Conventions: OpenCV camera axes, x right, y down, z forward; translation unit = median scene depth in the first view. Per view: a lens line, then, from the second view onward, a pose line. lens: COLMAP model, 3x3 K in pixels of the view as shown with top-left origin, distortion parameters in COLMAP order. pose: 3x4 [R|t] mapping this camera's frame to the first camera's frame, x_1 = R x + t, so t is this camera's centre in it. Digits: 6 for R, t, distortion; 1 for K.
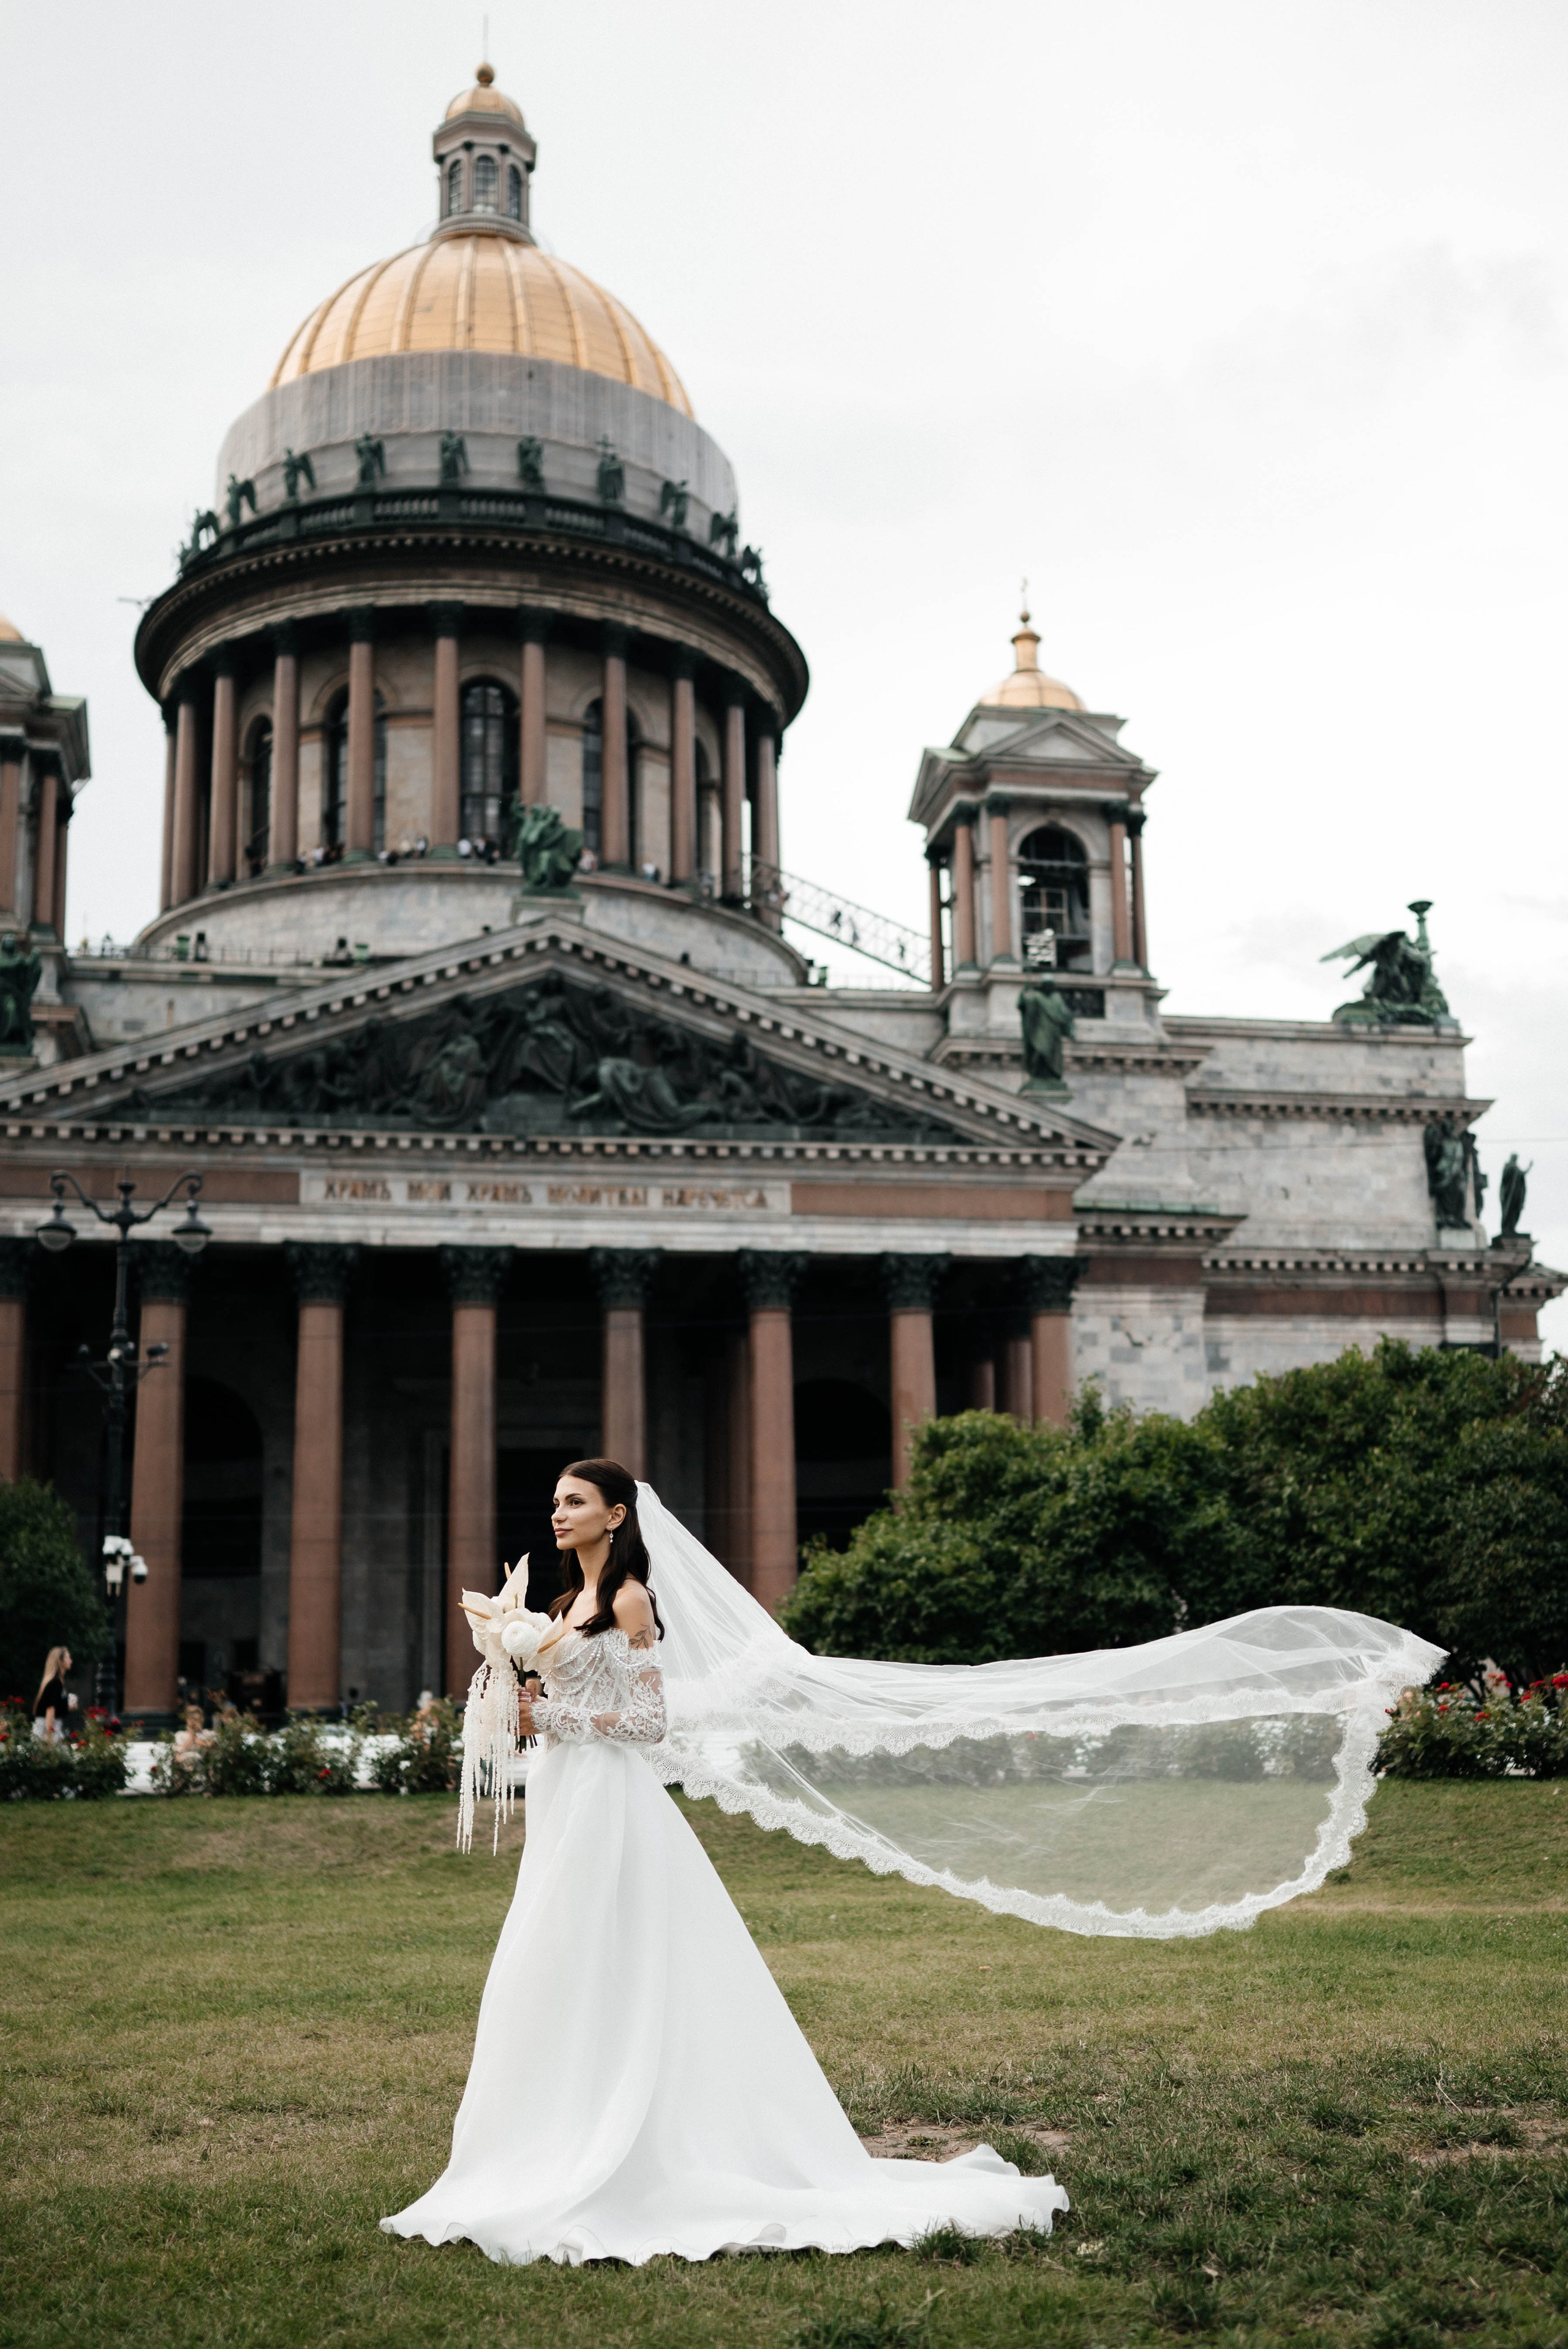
lens RADIAL K [[2462.9, 0, 857.8], [0, 2462.9, 1273.0], [0, 0, 1]] dist [-0.004509, 0.016068]
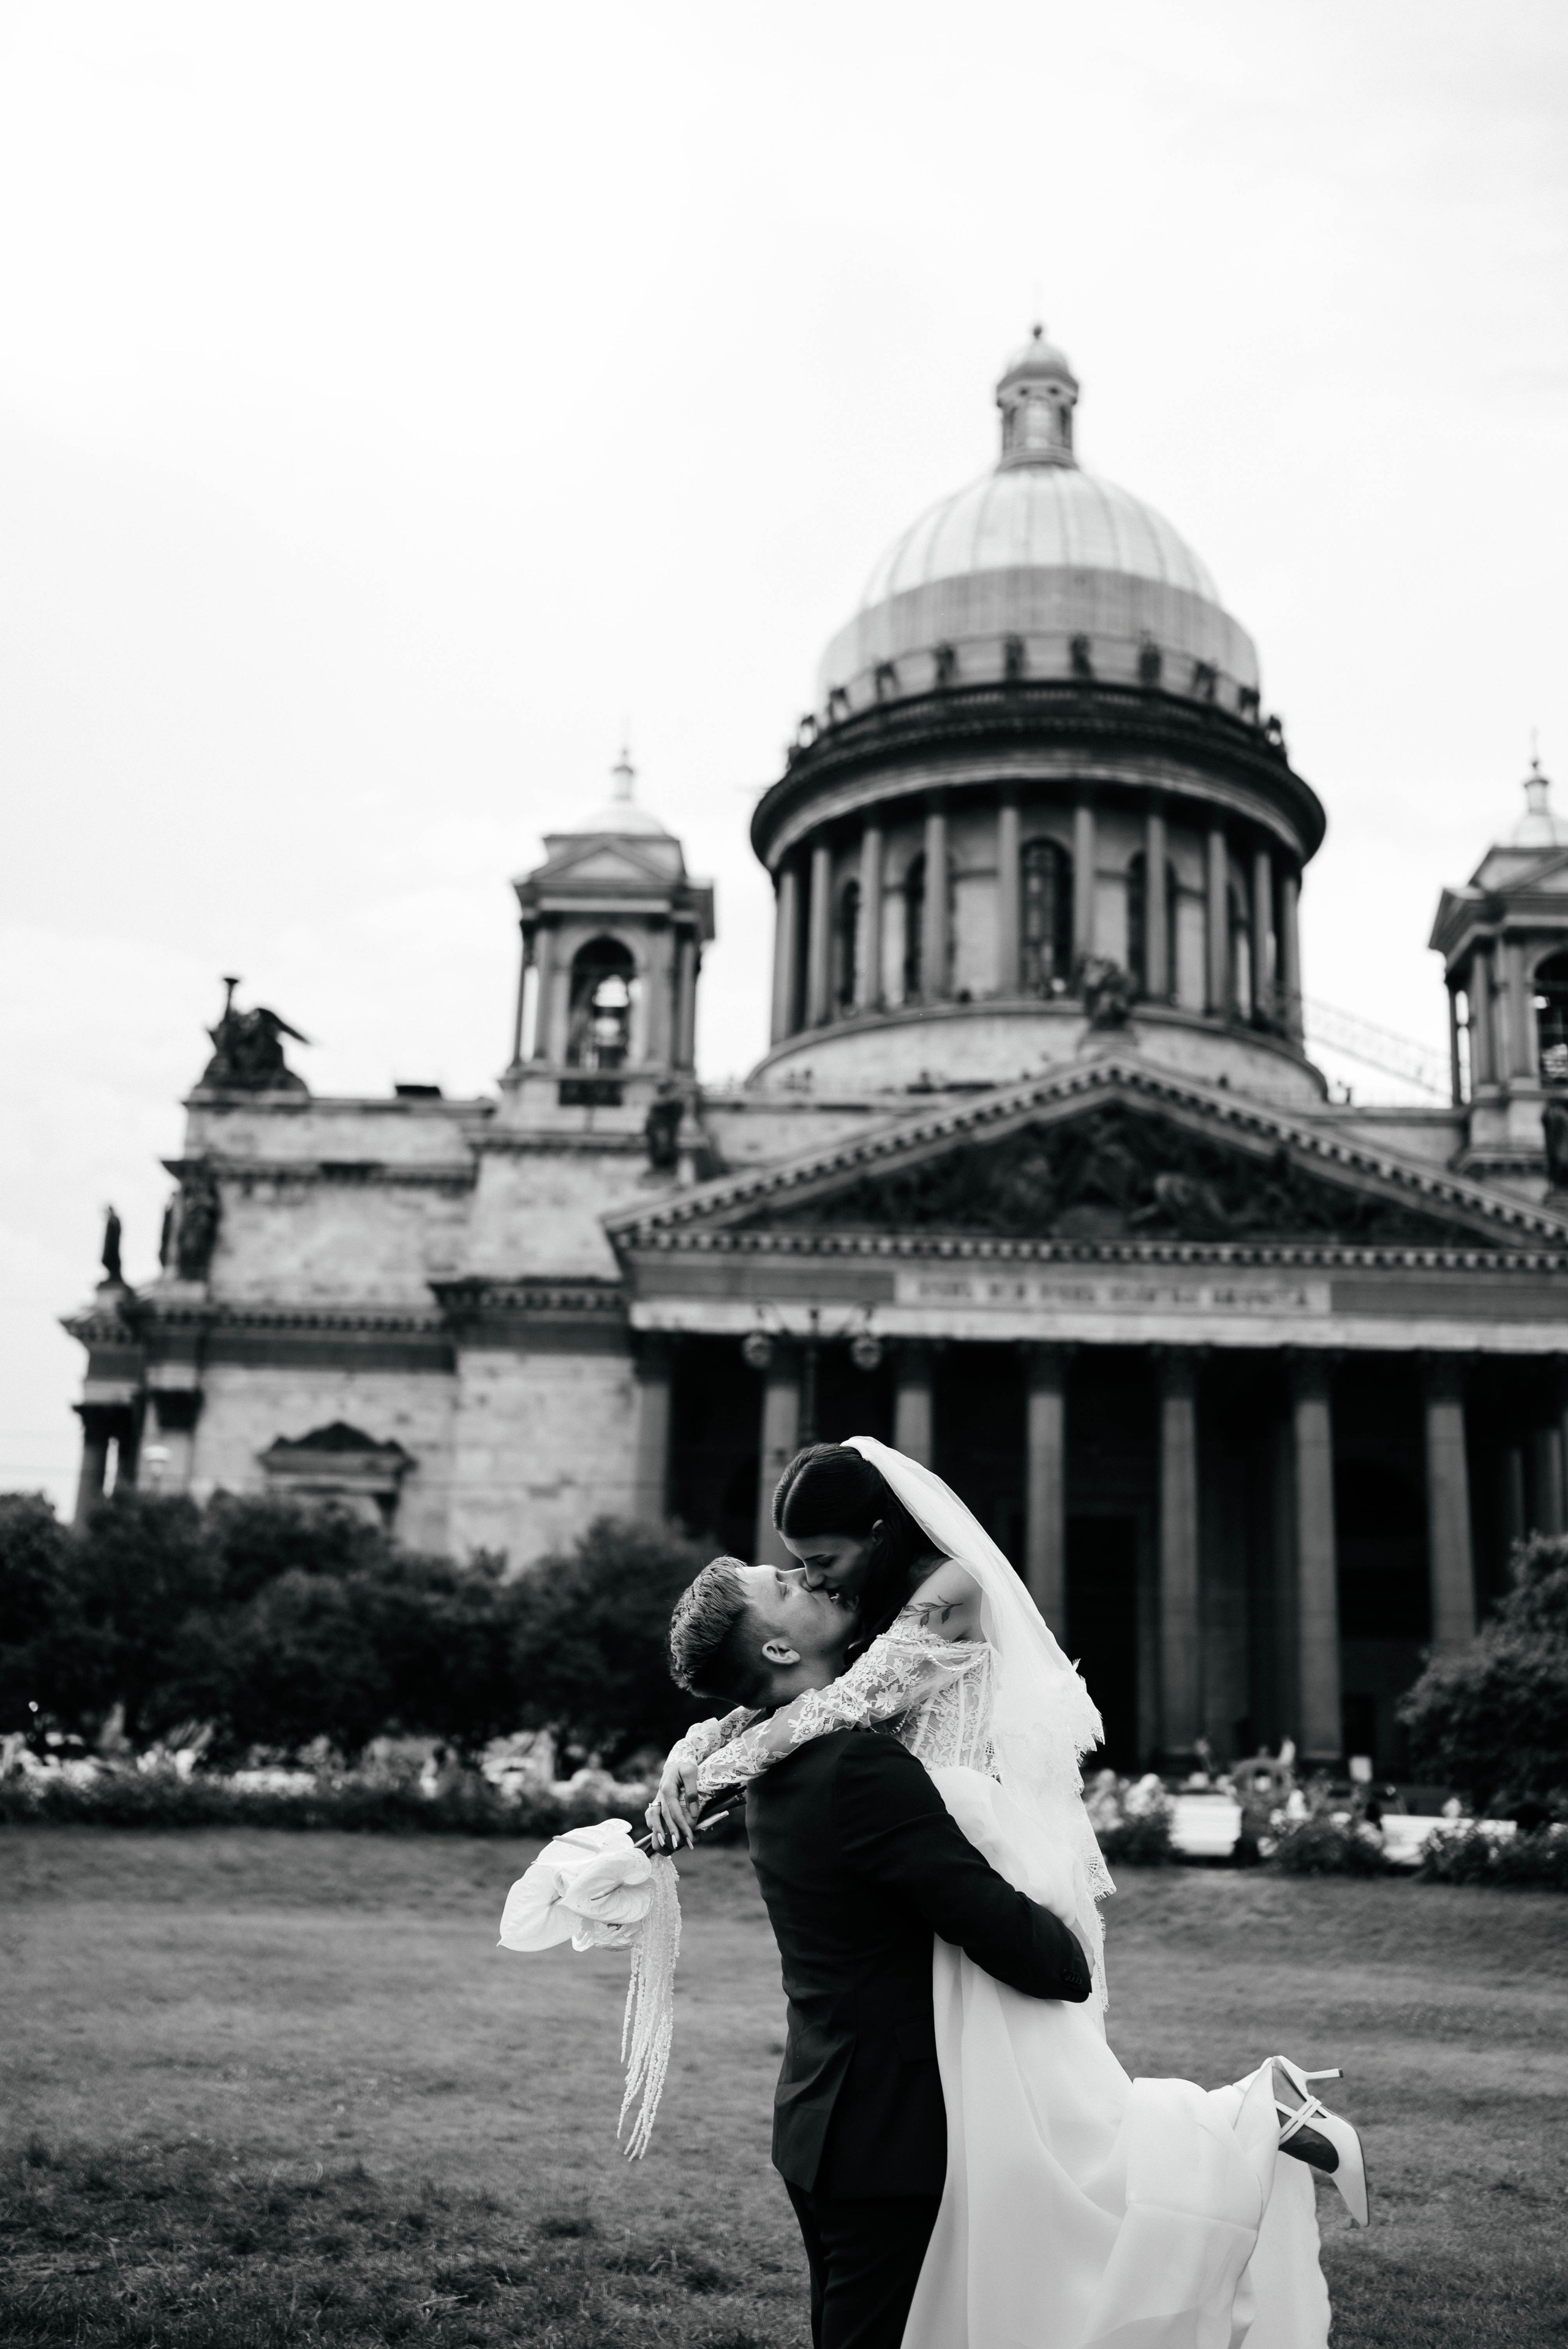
lens RADIAL K [[2201.7, 0, 784.1], [0, 2201.7, 1171.9], [0, 0, 1]] dist [-0.004404, 0.018519]
pose [[0.968257, -0.009541, -0.249773, -0.013919], [-0.009825, 0.997046, -0.076174, -0.007621], [0.249762, 0.076210, 0.965304, -0.018293]]
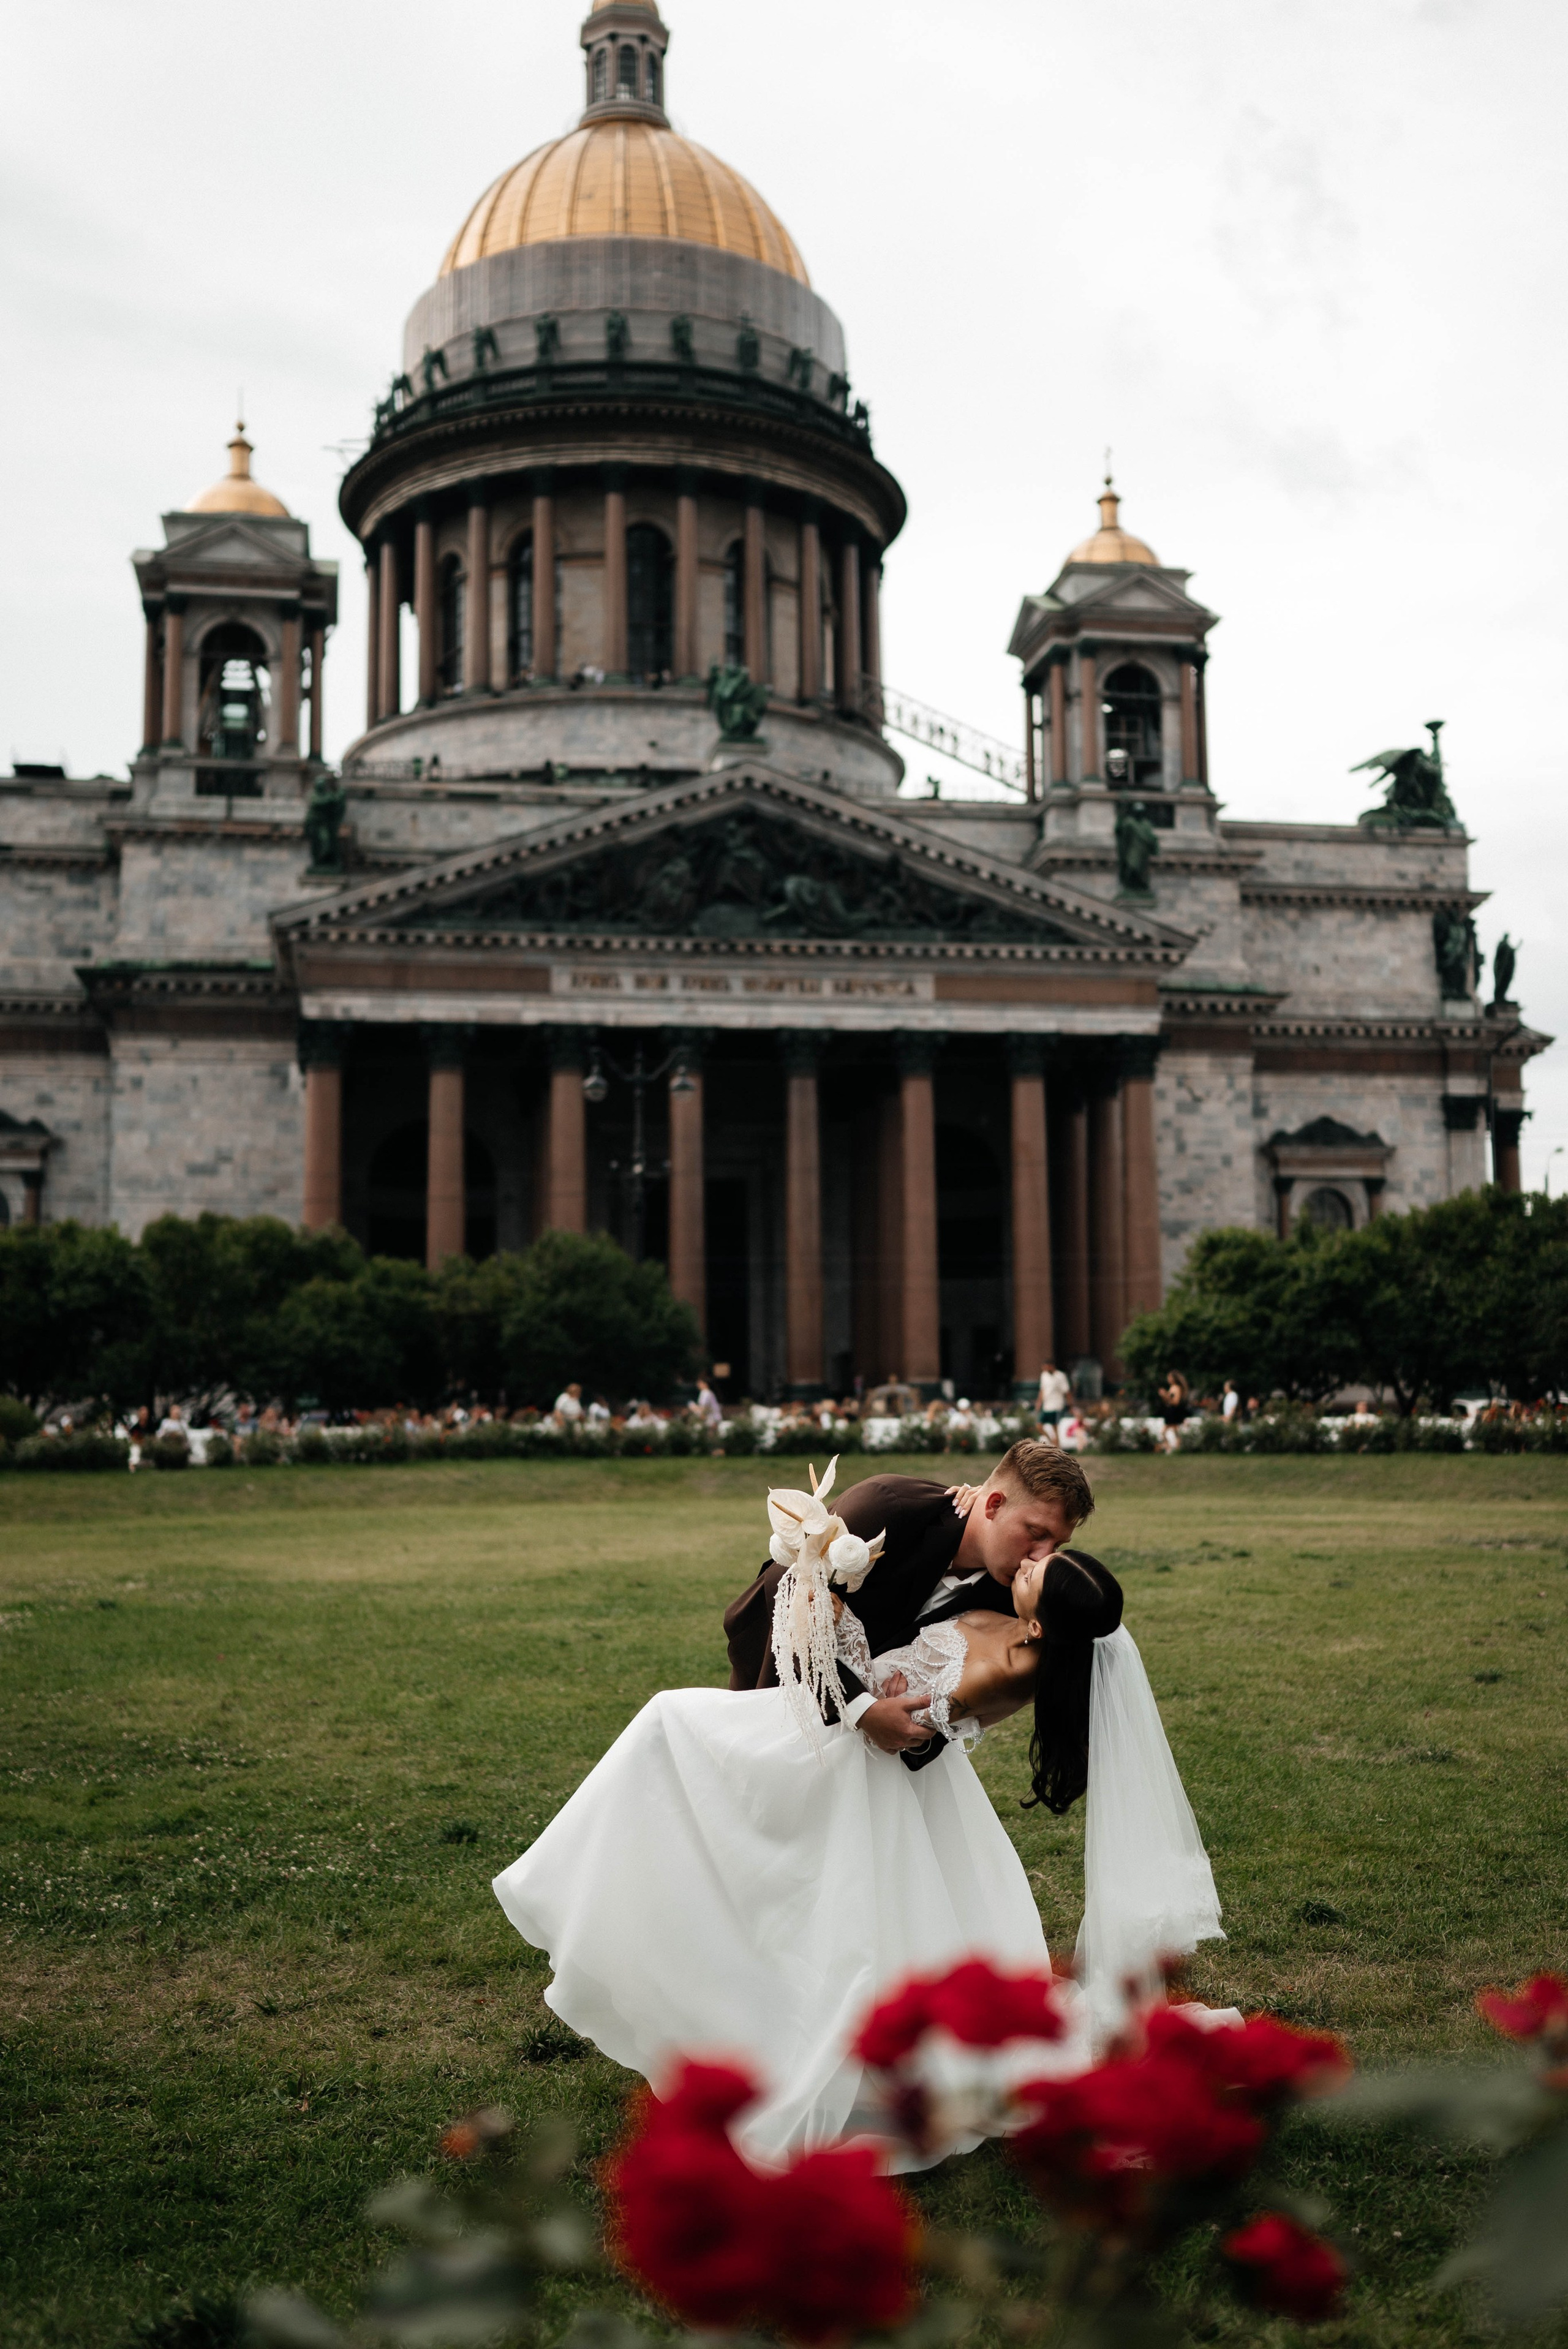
lens RADIAL K [[2291.0, 0, 788.4], [0, 2291.0, 1175.7], [0, 0, 1]] dist [0.002486, 0.003811]
pose [[0.999585, 0.008526, -0.027522, -0.056507], [-0.006116, 0.996235, 0.086475, -0.029306], [0.028156, -0.086271, 0.995874, -0.142055]]
